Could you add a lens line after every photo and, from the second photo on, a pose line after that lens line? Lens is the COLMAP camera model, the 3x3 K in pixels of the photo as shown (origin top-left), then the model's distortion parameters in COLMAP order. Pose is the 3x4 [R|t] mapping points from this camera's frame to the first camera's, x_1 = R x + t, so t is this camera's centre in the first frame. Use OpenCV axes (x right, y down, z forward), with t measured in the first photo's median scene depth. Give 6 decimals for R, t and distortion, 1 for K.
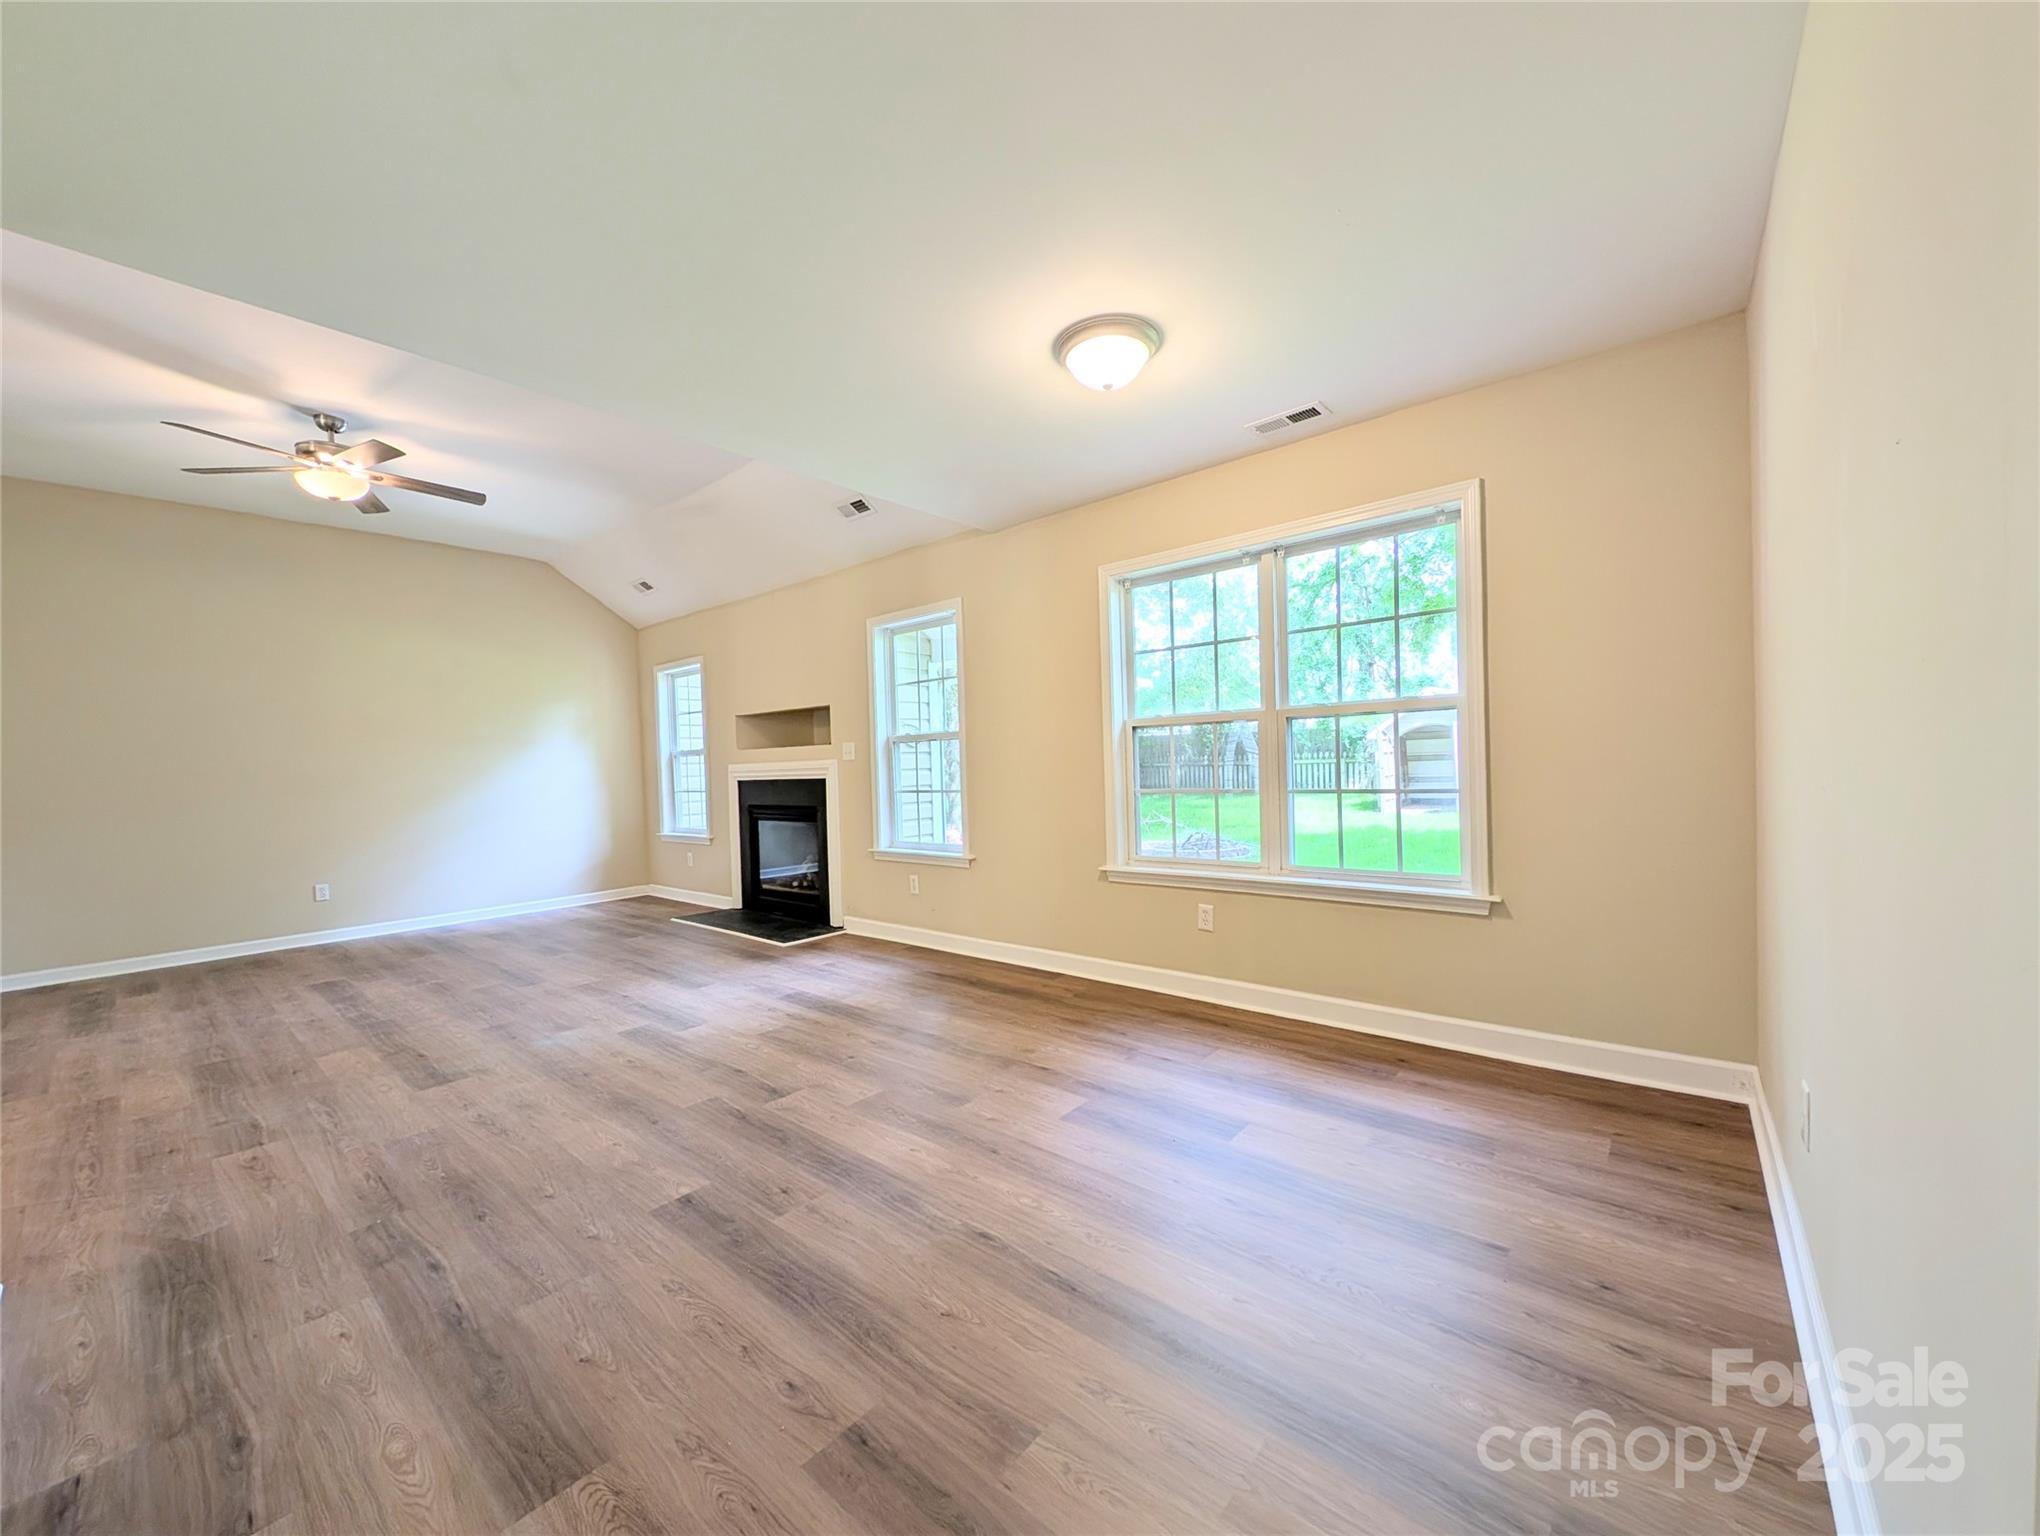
lens RADIAL K [[773.3, 0, 1020.9], [0, 773.3, 775.5], [0, 0, 1]] dist [0.013862, -0.006518]
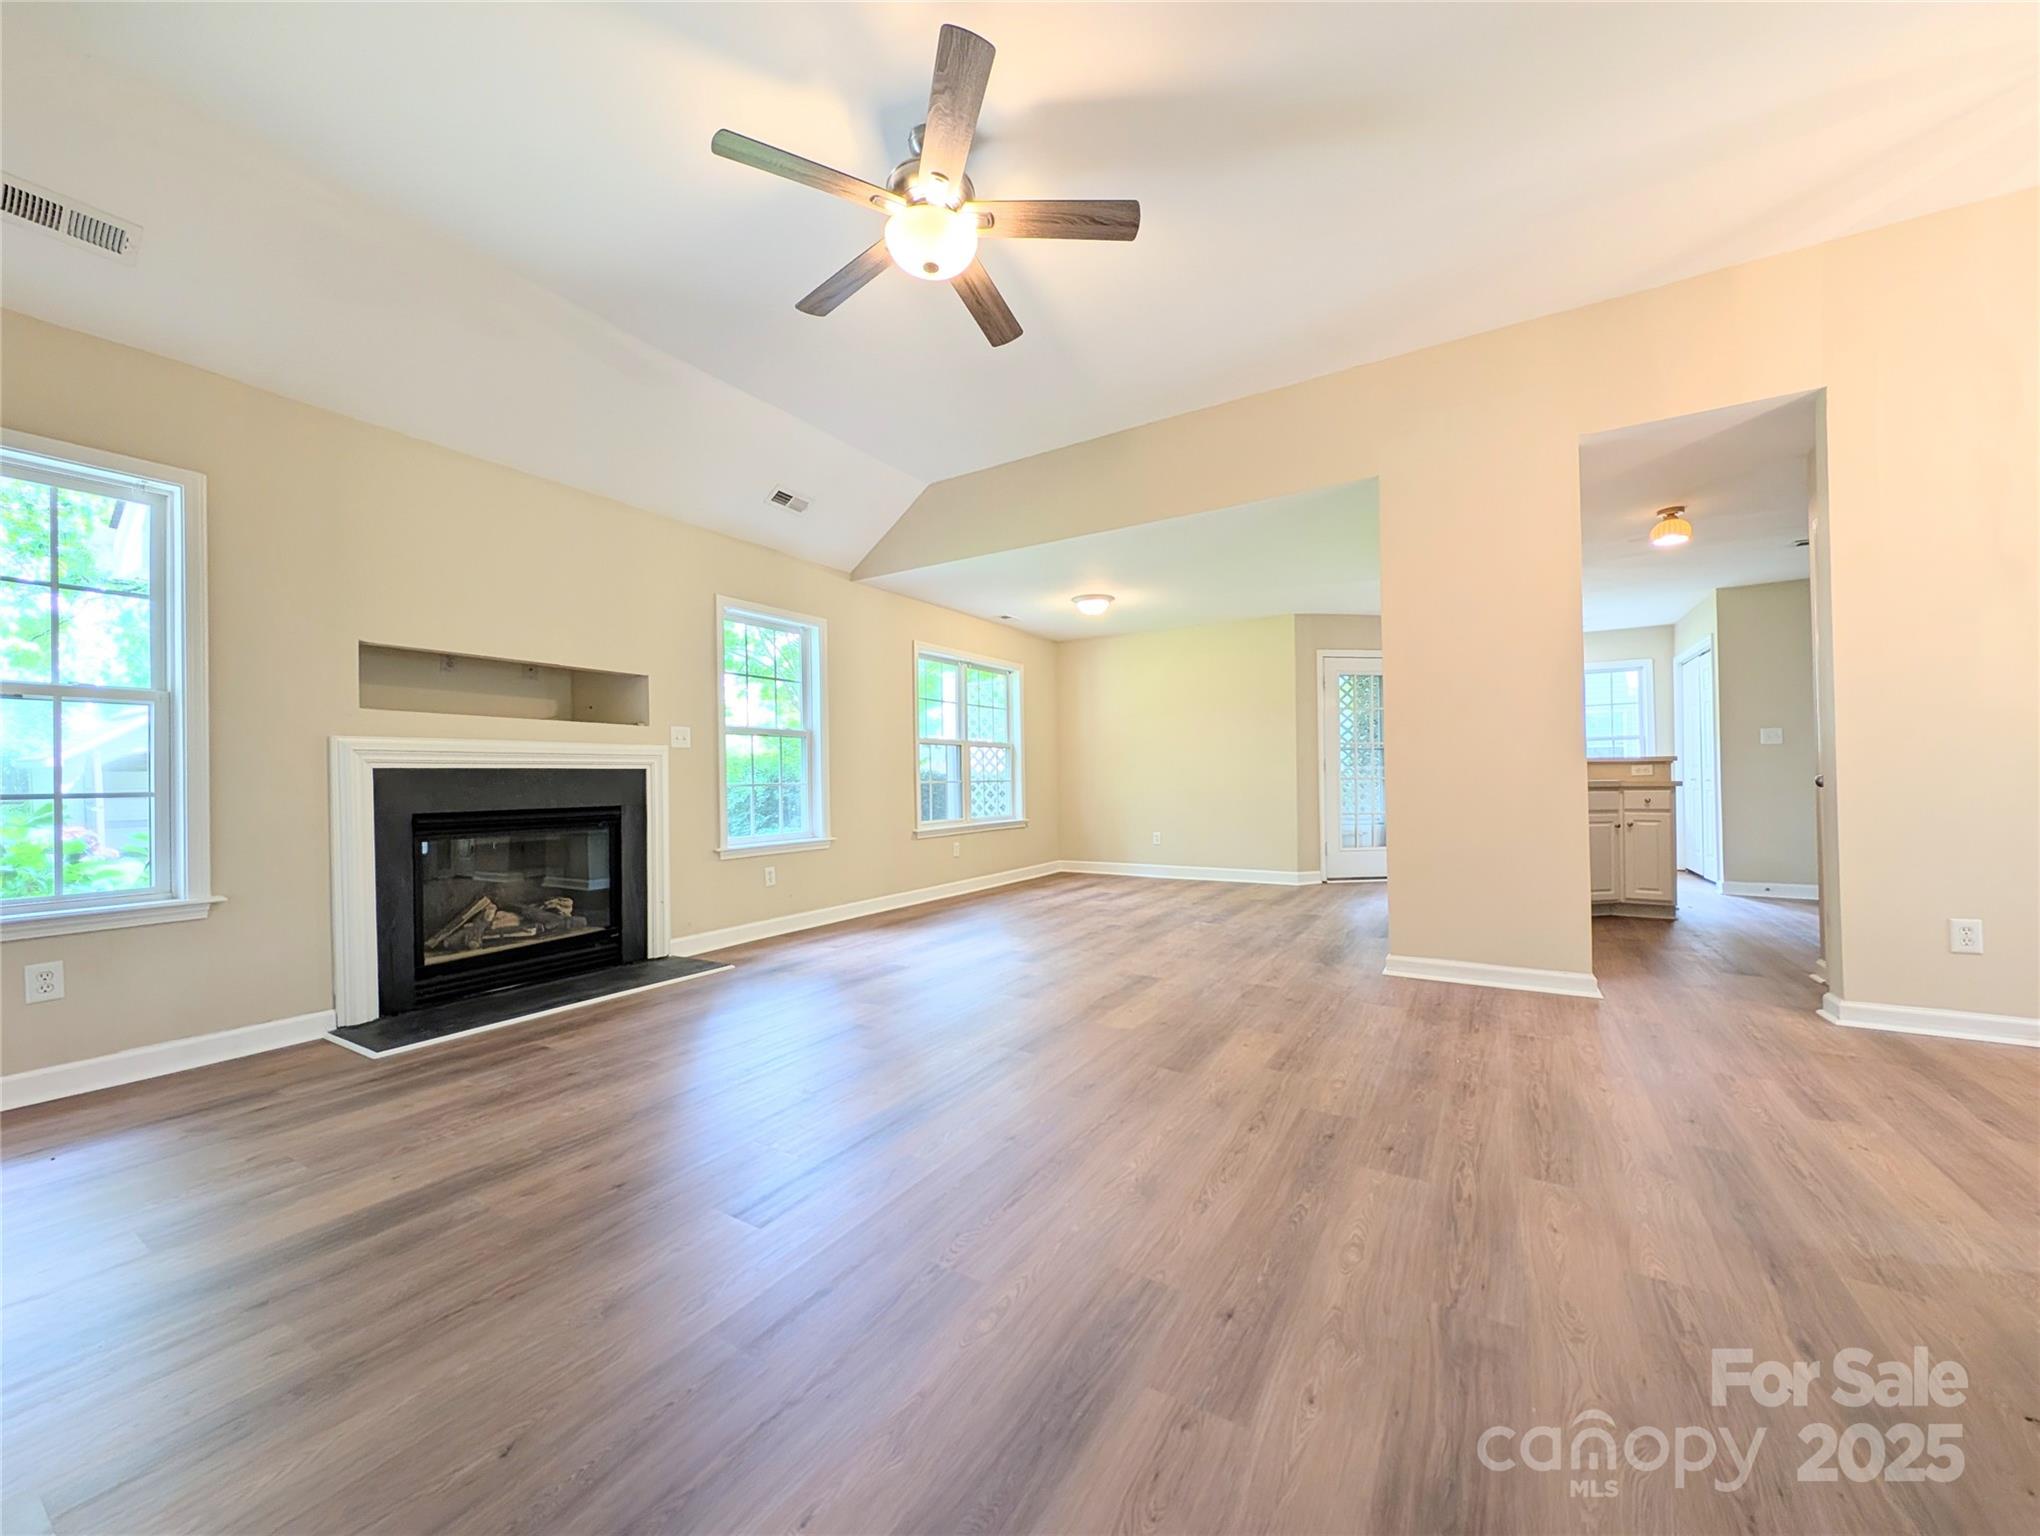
lens RADIAL K [[773.3, 0, 1020.9], [0, 773.3, 775.5], [0, 0, 1]] dist [0.013862, -0.006518]
pose [[-0.149563, 0.040347, 0.987929, -1.189276], [0.036706, 0.998705, -0.035231, 0.057166], [-0.988071, 0.030994, -0.150851, 0.826786]]
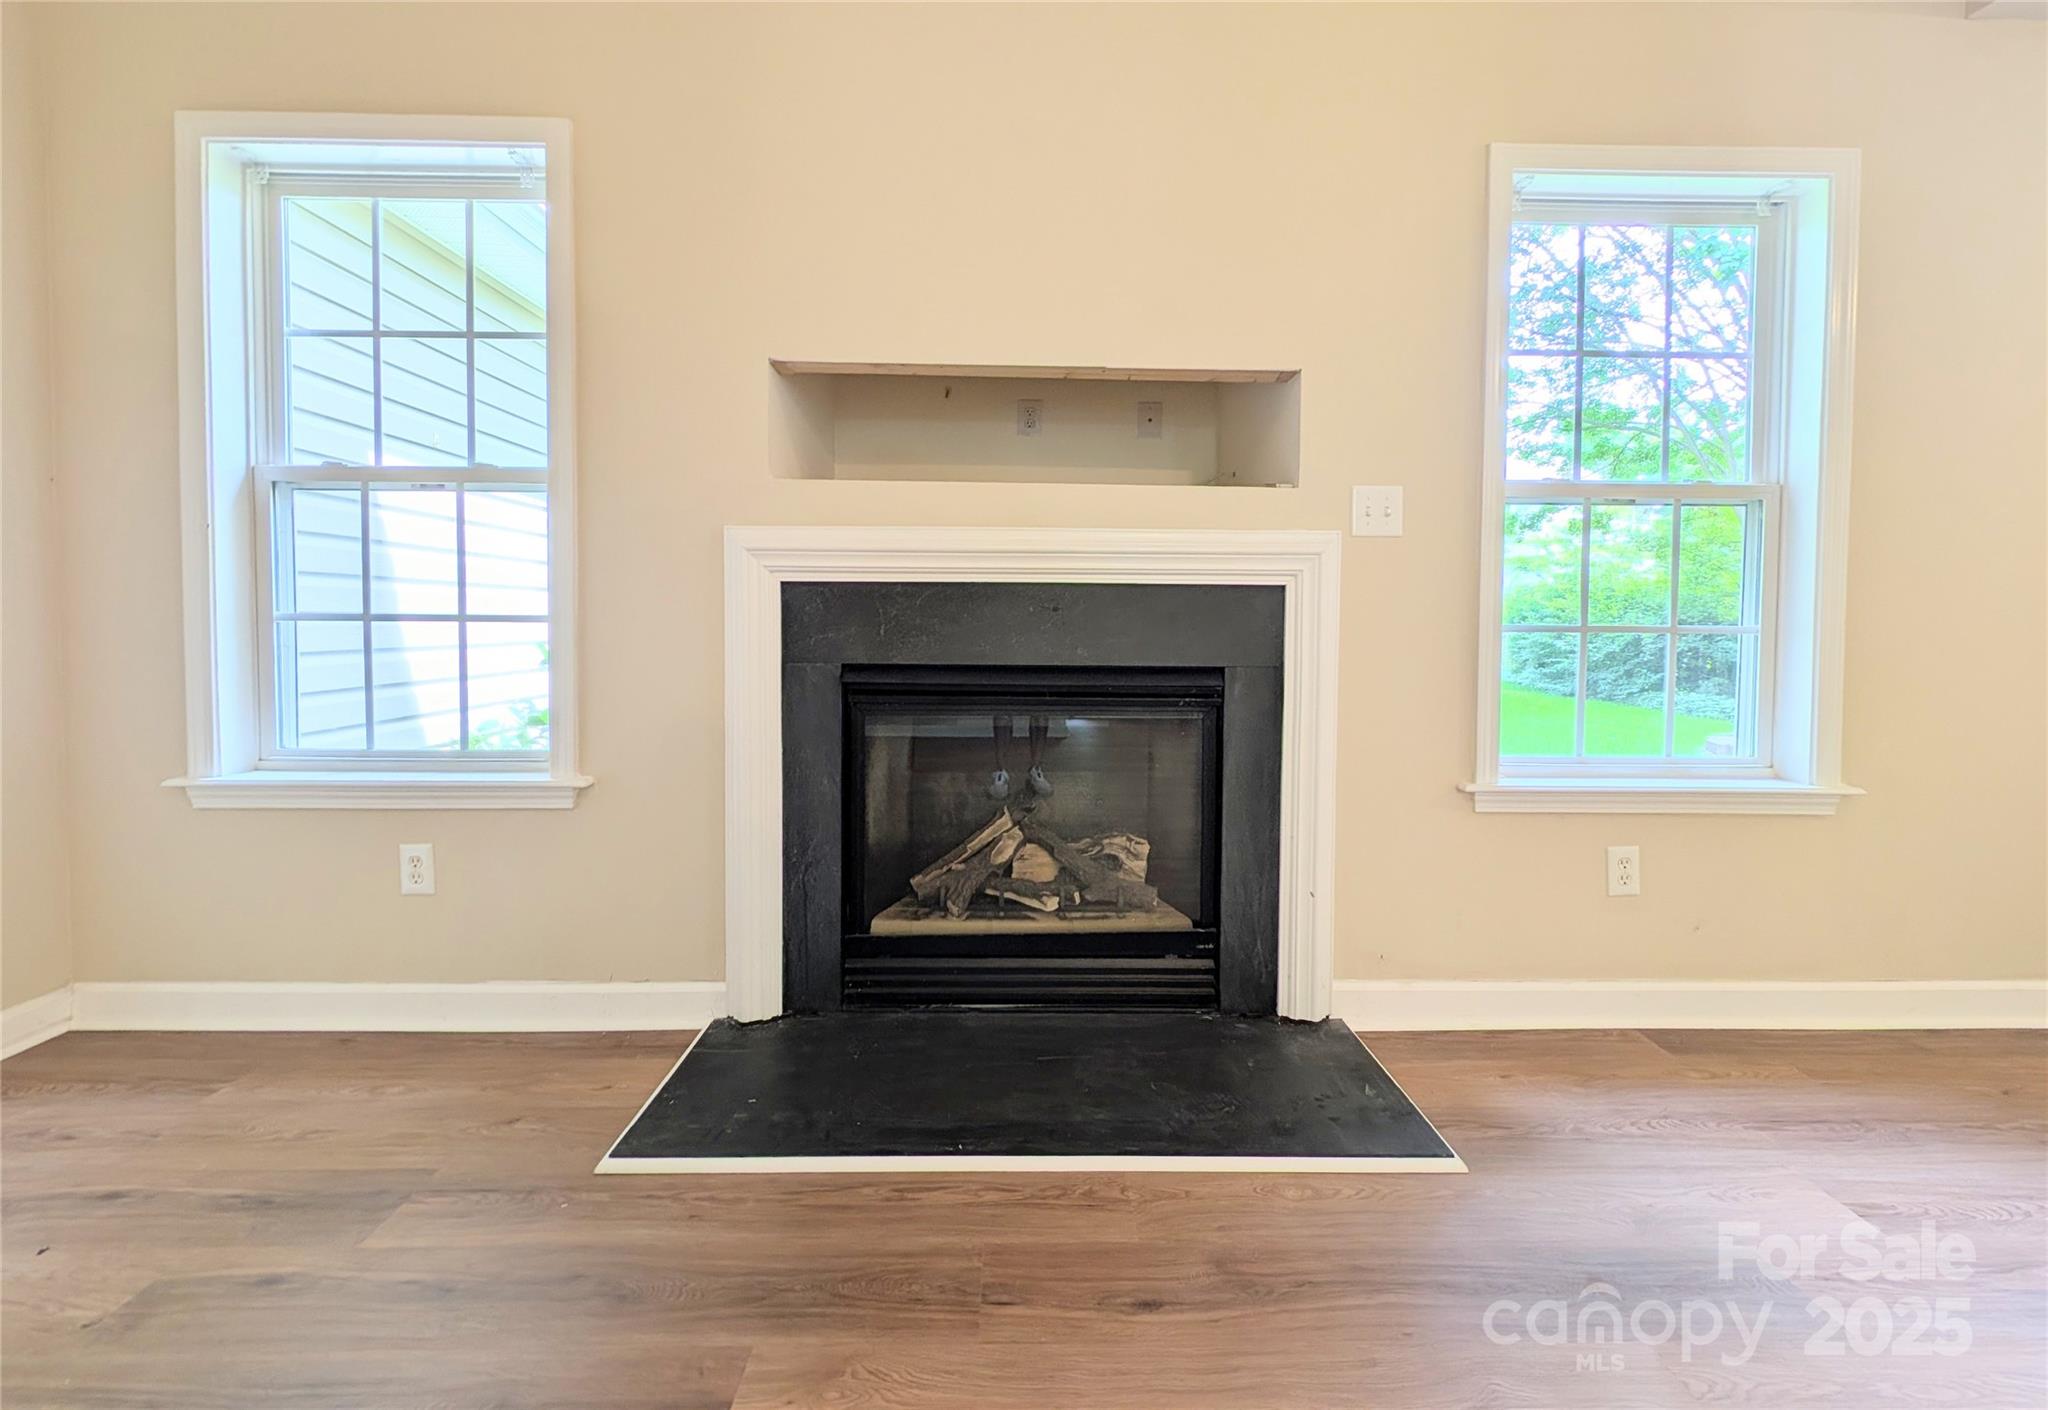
lens RADIAL K [[787.3, 0, 1025.6], [0, 787.3, 641.8], [0, 0, 1]] dist [0.007585, -0.000035]
pose [[0.750216, 0.020446, 0.660876, -0.623714], [-0.021472, 0.999748, -0.006554, 0.036986], [-0.660844, -0.009273, 0.750466, 0.904084]]
